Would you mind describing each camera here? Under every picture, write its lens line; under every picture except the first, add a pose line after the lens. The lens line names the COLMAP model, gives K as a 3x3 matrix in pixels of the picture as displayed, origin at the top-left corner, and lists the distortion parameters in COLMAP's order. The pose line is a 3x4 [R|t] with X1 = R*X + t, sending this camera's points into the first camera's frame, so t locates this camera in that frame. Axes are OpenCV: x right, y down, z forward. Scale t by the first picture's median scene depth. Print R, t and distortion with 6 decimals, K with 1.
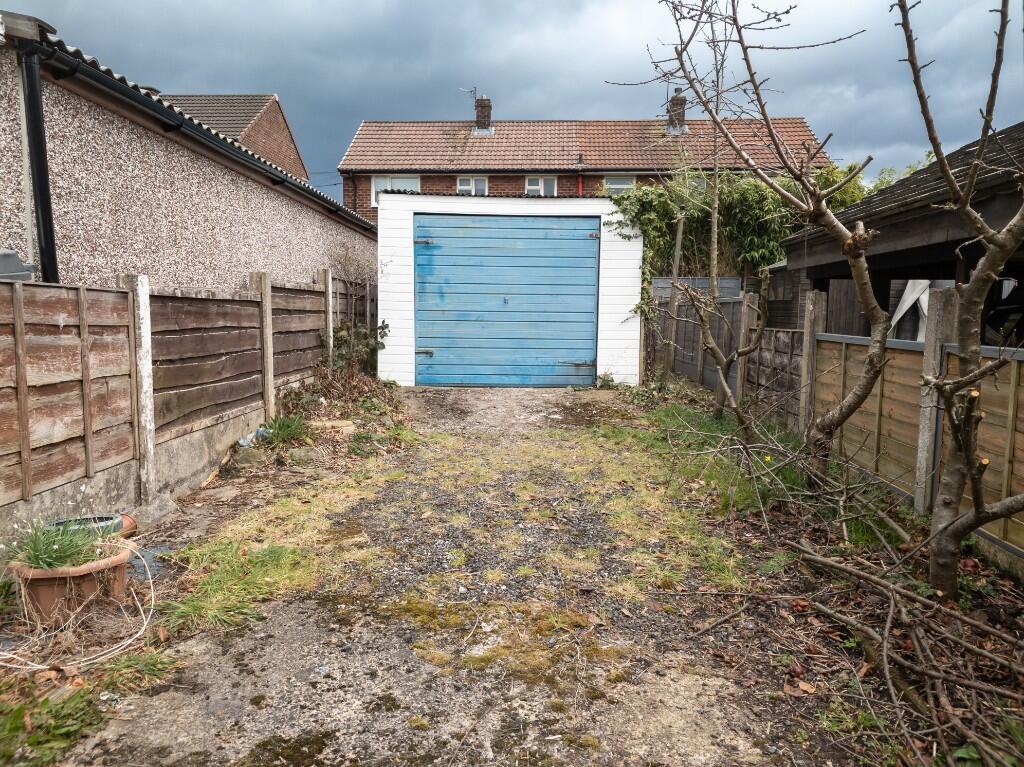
lens RADIAL K [[802.9, 0, 491.2], [0, 802.9, 385.6], [0, 0, 1]] dist [0.065598, -0.001900]
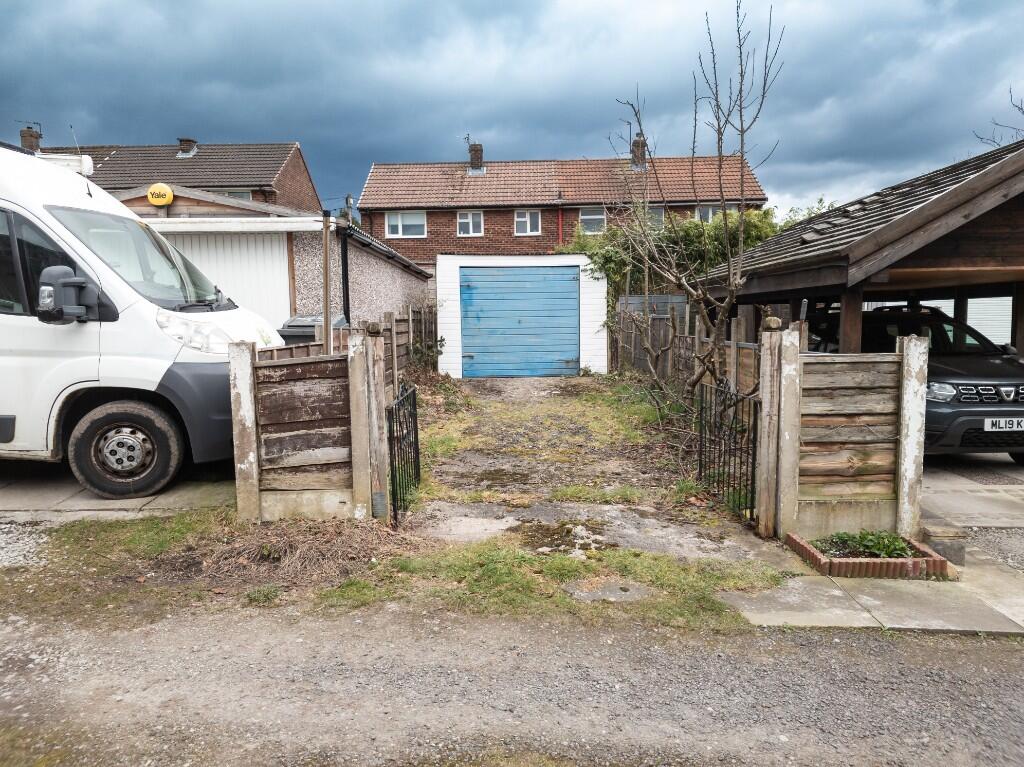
lens RADIAL K [[802.9, 0, 491.2], [0, 802.9, 385.6], [0, 0, 1]] dist [0.065598, -0.001900]
pose [[0.999345, -0.027154, 0.023921, -0.077175], [0.027384, 0.999581, -0.009375, 0.030903], [-0.023656, 0.010023, 0.999670, -0.540156]]
